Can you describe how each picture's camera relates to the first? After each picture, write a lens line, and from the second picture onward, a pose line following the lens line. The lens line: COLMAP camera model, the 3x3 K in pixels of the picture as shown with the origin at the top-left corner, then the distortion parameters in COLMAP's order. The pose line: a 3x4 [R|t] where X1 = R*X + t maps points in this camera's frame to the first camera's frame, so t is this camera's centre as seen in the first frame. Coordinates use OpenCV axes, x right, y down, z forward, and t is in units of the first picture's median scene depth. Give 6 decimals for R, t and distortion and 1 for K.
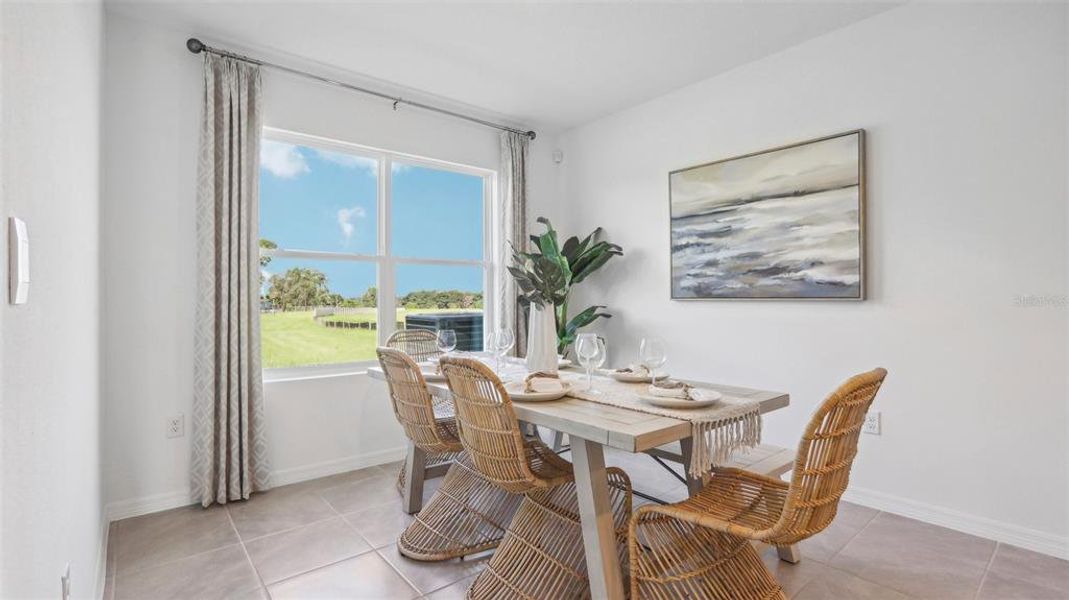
lens RADIAL K [[495.8, 0, 533.8], [0, 495.8, 302.2], [0, 0, 1]] dist [-0.027011, 0.002728]
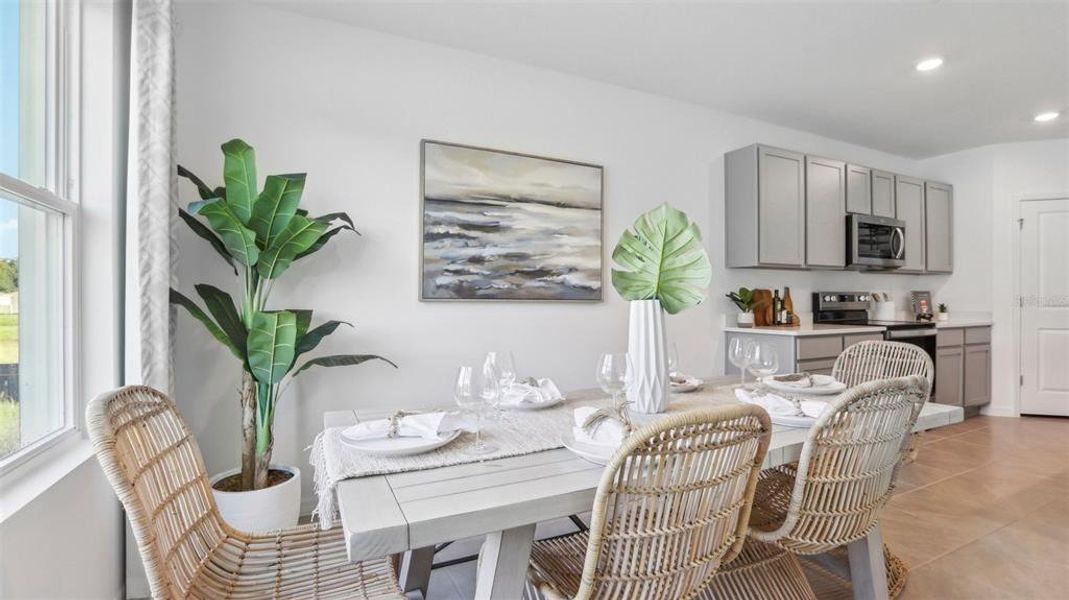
lens RADIAL K [[495.8, 0, 529.9], [0, 495.8, 303.2], [0, 0, 1]] dist [-0.027011, 0.002728]
pose [[0.239862, 0.000642, 0.970807, -0.507887], [0.001679, 0.999998, -0.001076, 0.000760], [-0.970806, 0.001888, 0.239860, 0.726908]]
